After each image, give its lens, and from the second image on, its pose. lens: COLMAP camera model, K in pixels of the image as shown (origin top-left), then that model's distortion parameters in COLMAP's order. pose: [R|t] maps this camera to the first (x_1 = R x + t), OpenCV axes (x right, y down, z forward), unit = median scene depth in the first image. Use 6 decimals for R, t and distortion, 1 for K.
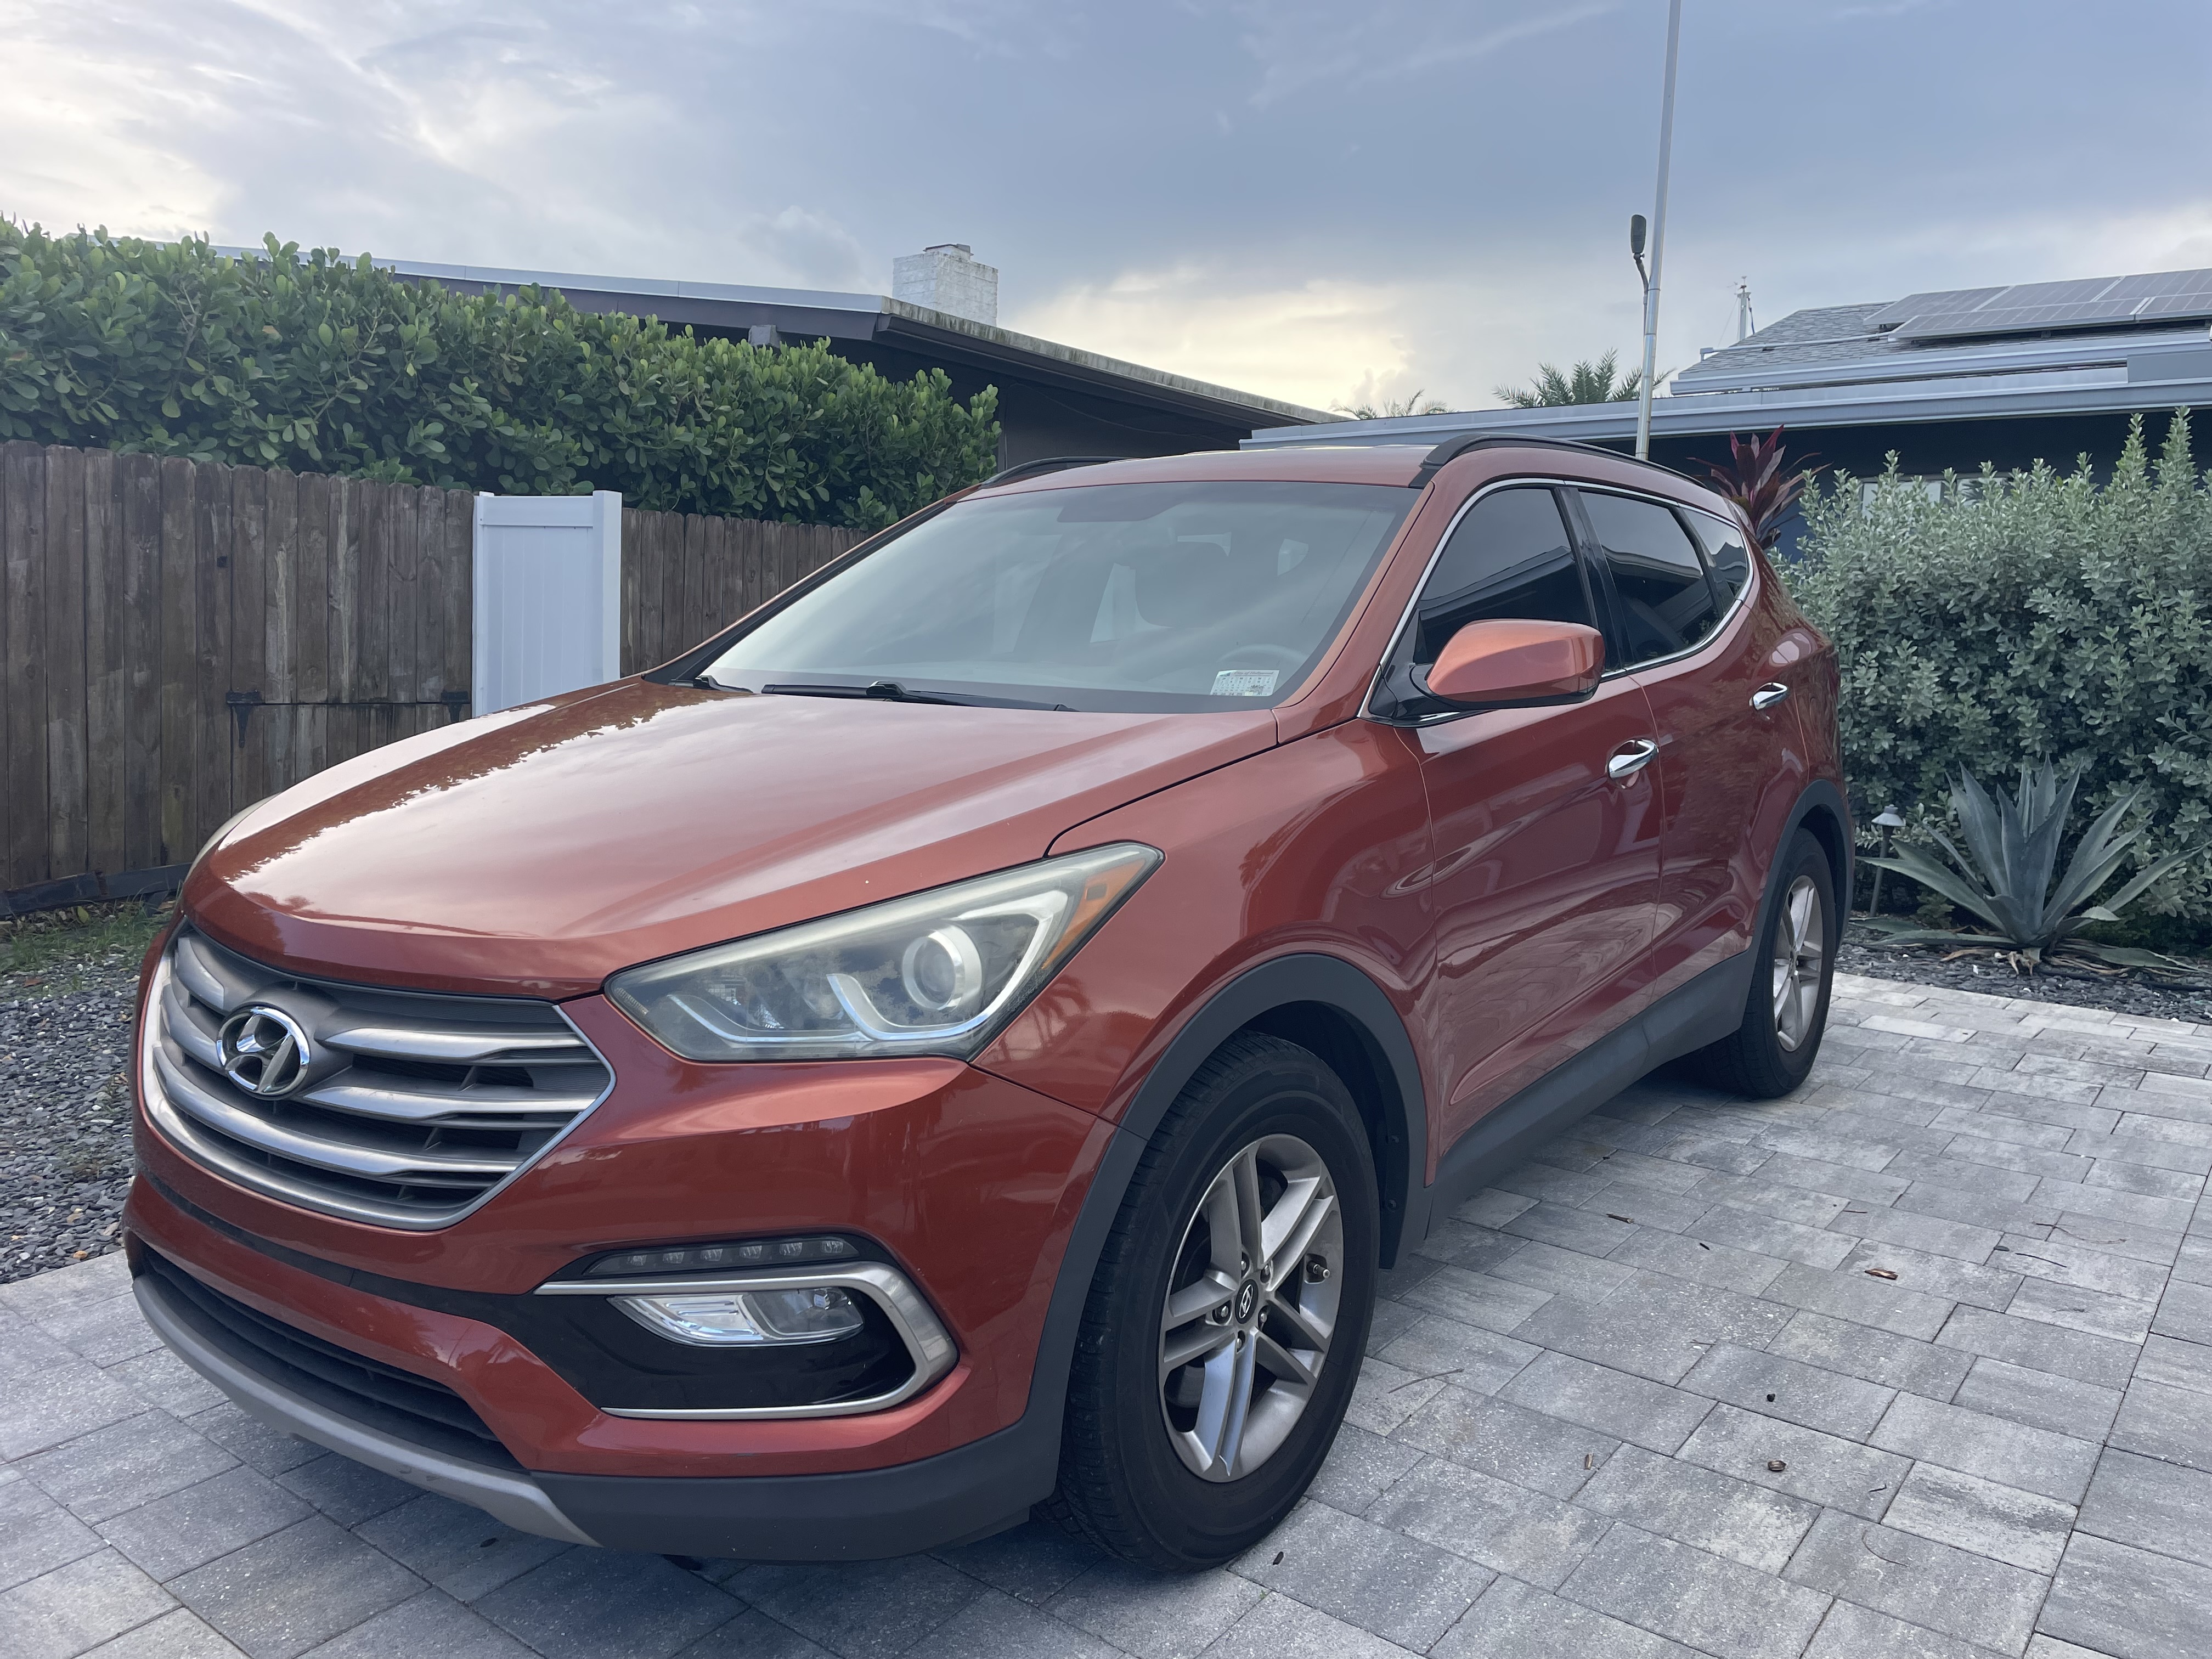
lens RADIAL K [[1637.5, 0, 1112.3], [0, 1637.5, 833.2], [0, 0, 1]] dist [0.087364, -0.105722]
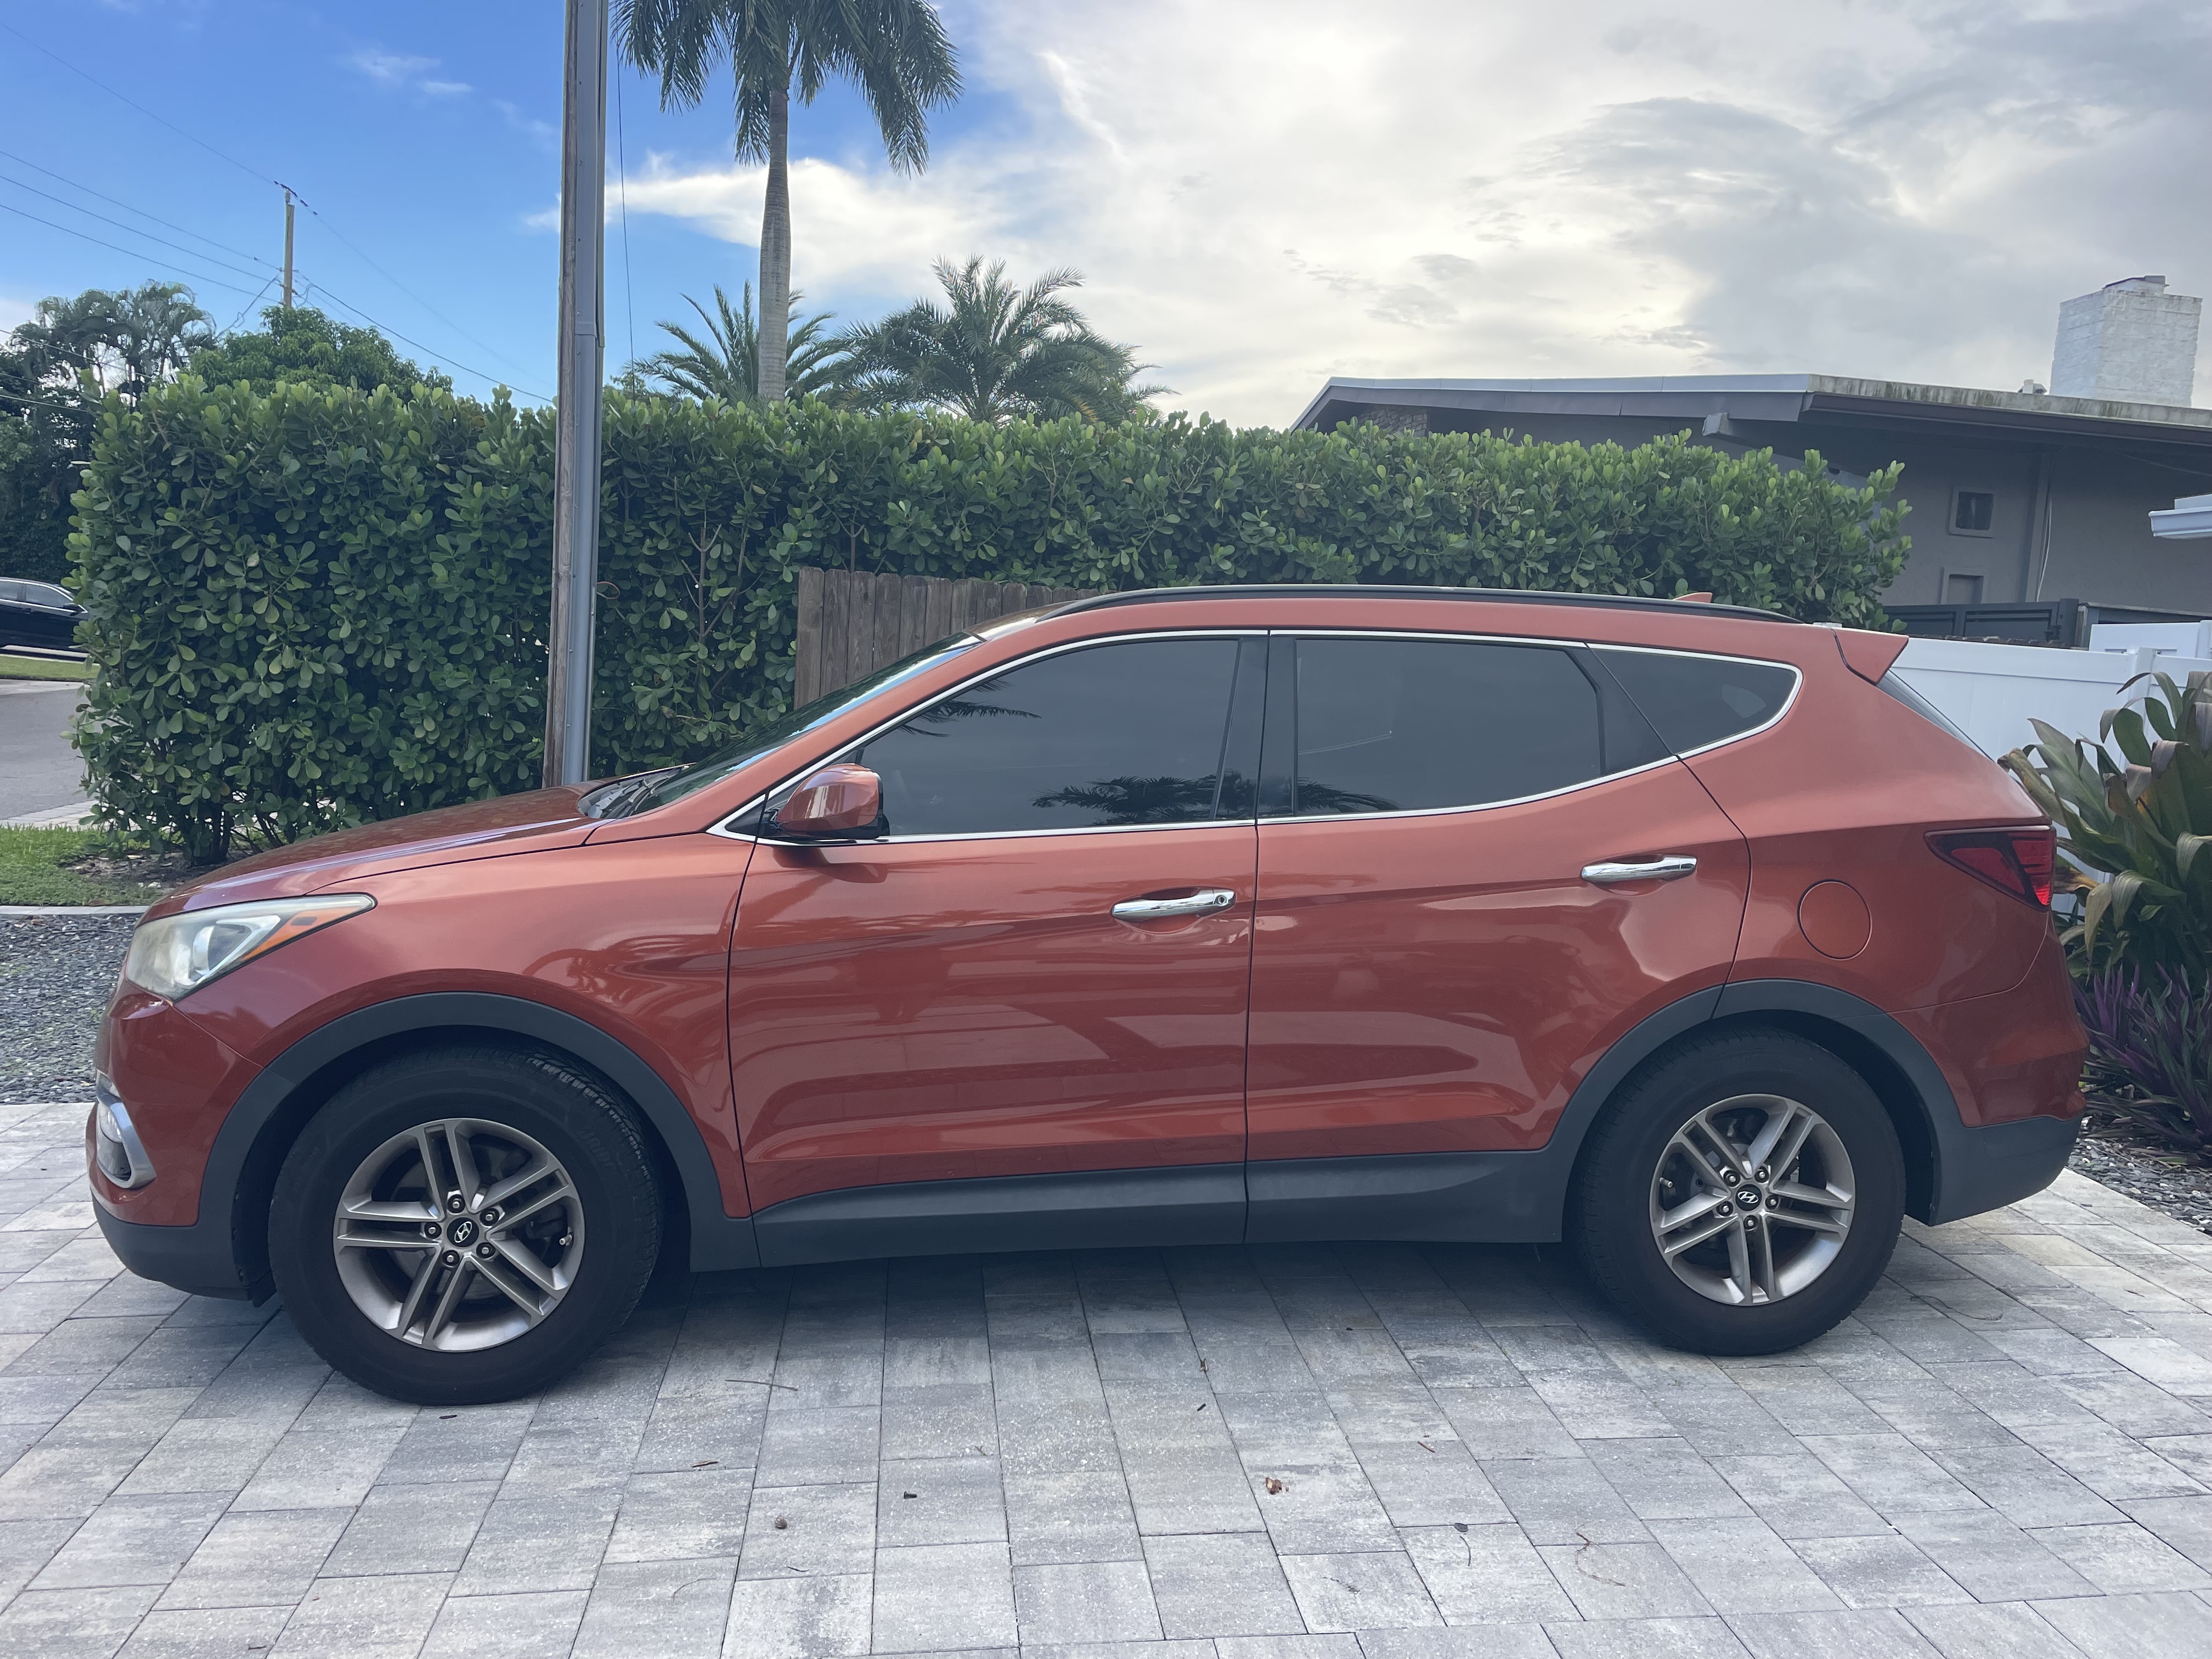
lens RADIAL K [[1637.5, 0, 1112.3], [0, 1637.5, 833.2], [0, 0, 1]] dist [0.087364, -0.105722]
pose [[0.703054, 0.092250, -0.705128, 0.865261], [-0.120378, 0.992679, 0.009846, -0.081911], [0.700874, 0.077960, 0.709012, 0.211991]]
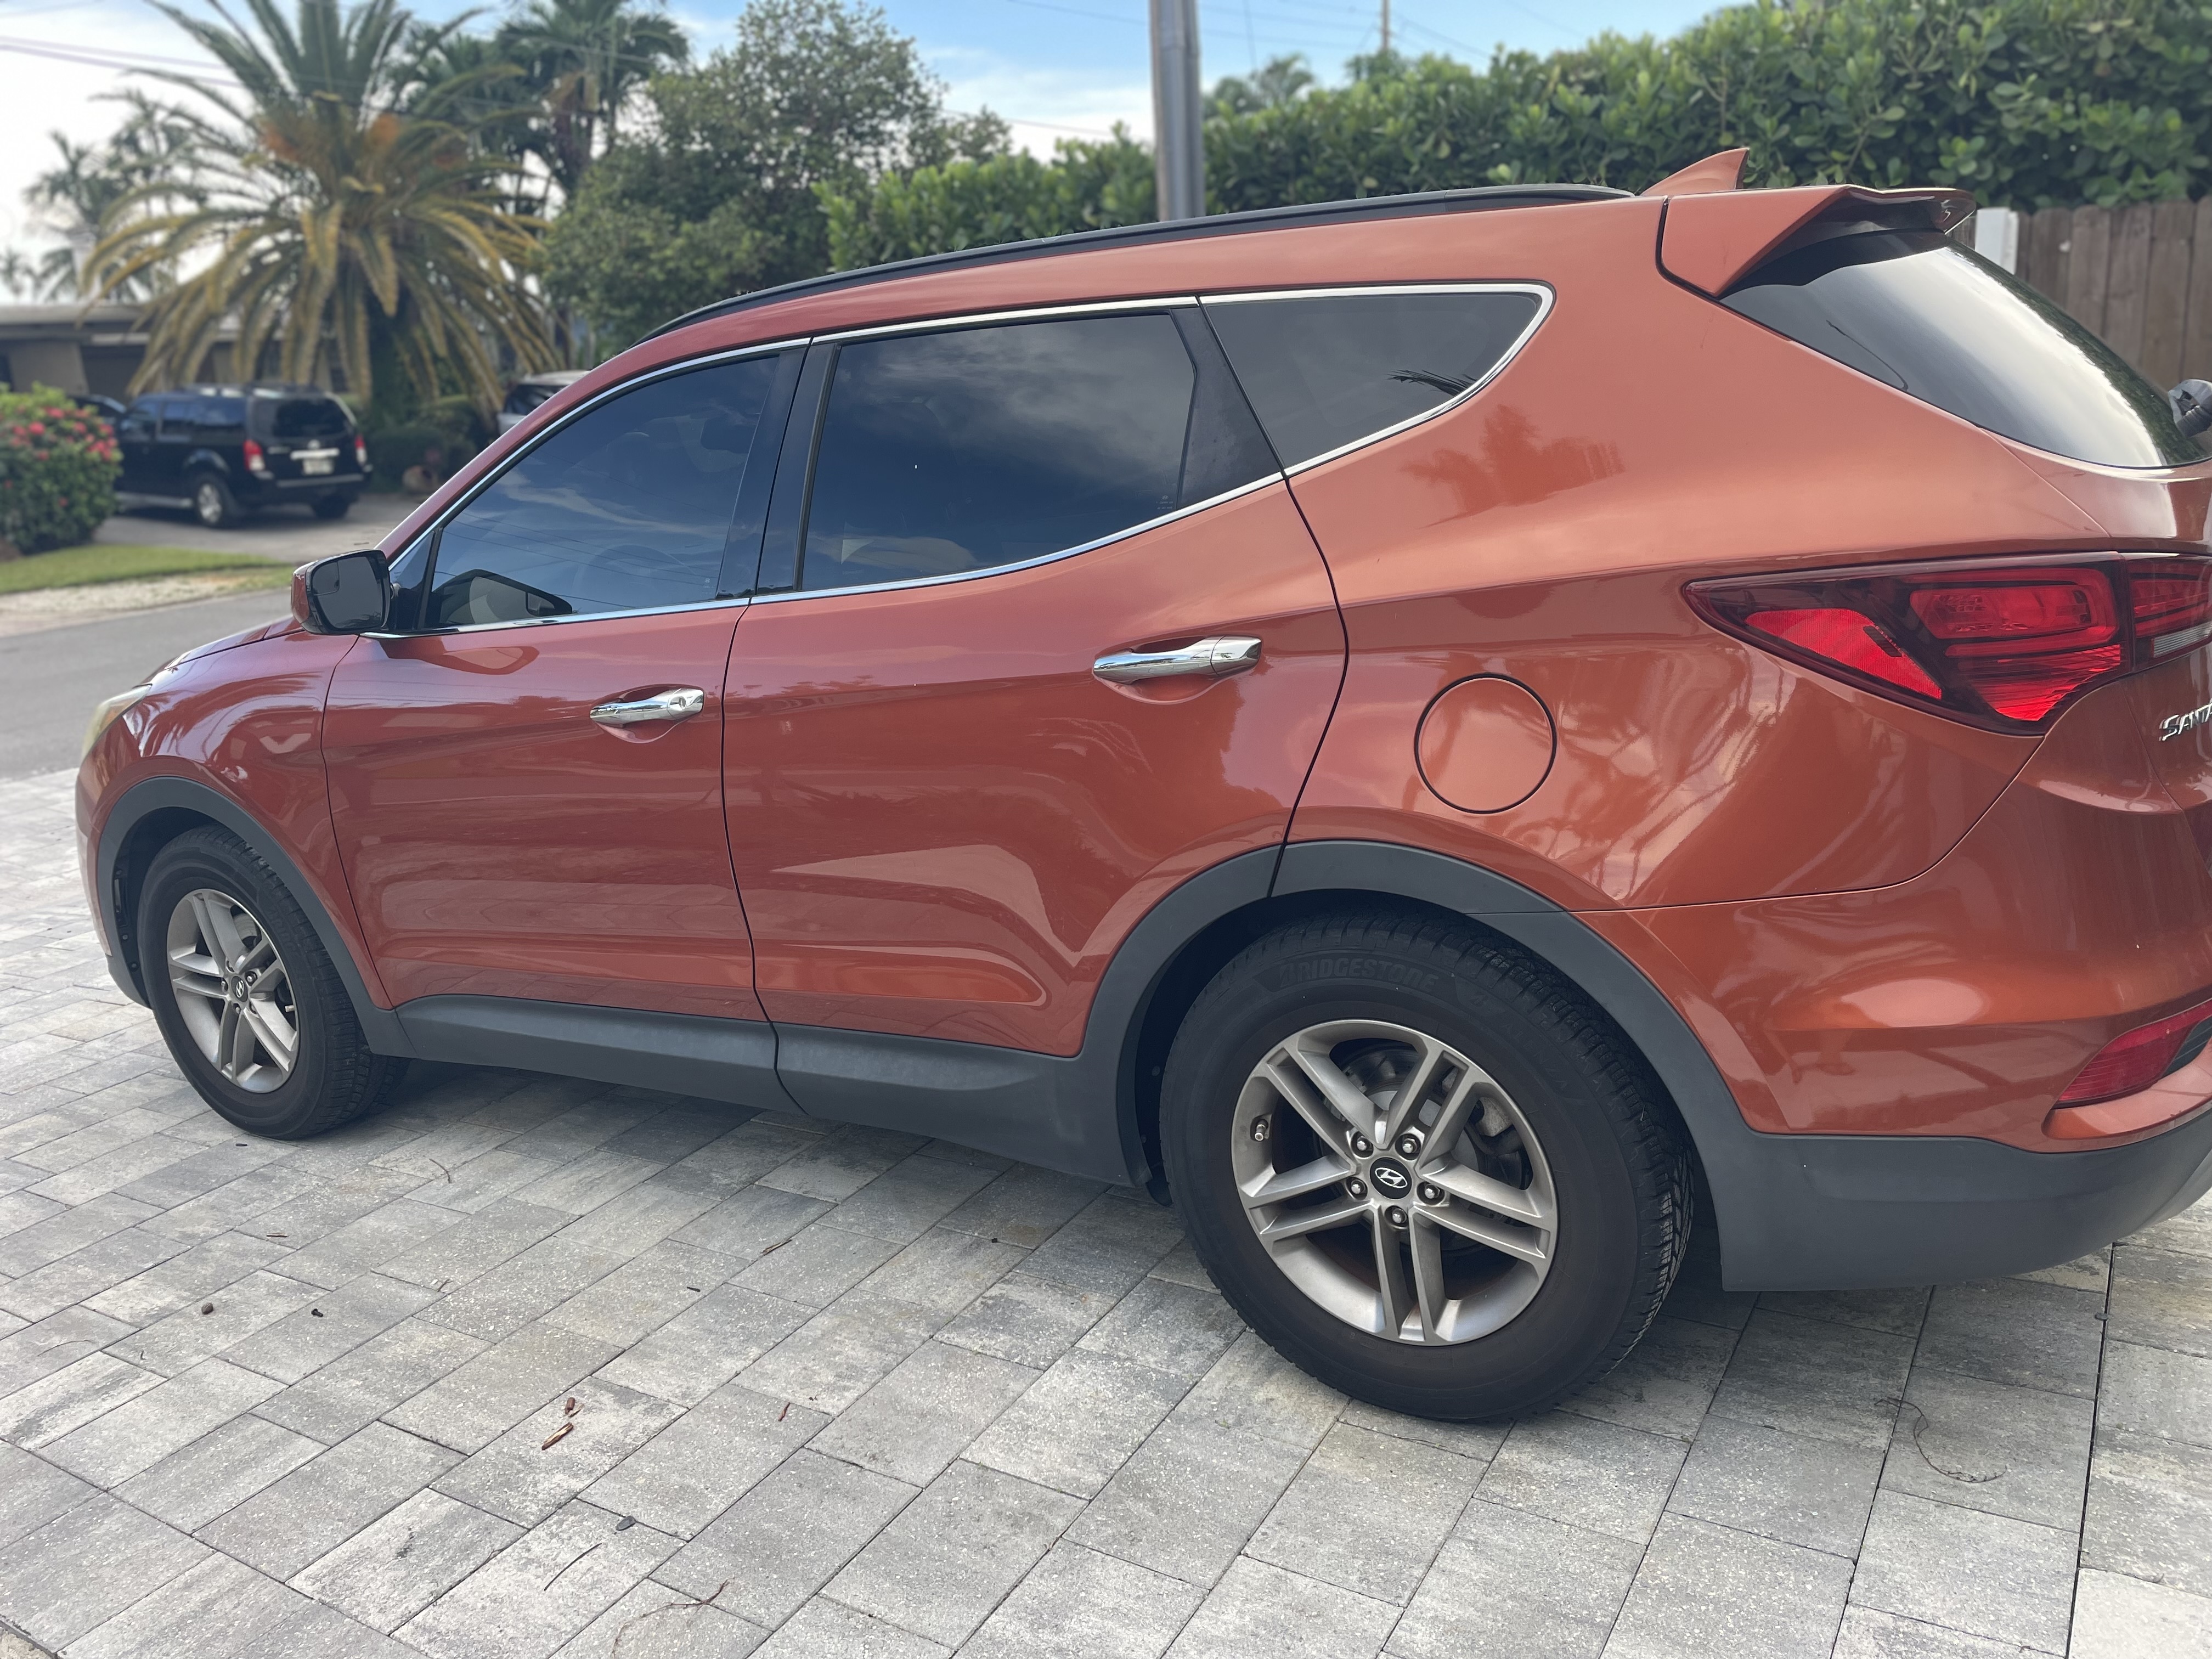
lens RADIAL K [[1637.5, 0, 1112.3], [0, 1637.5, 833.2], [0, 0, 1]] dist [0.087364, -0.105722]
pose [[0.107977, 0.237782, -0.965298, 1.002789], [-0.047464, 0.971101, 0.233902, -0.163961], [0.993020, 0.020561, 0.116143, 0.983163]]
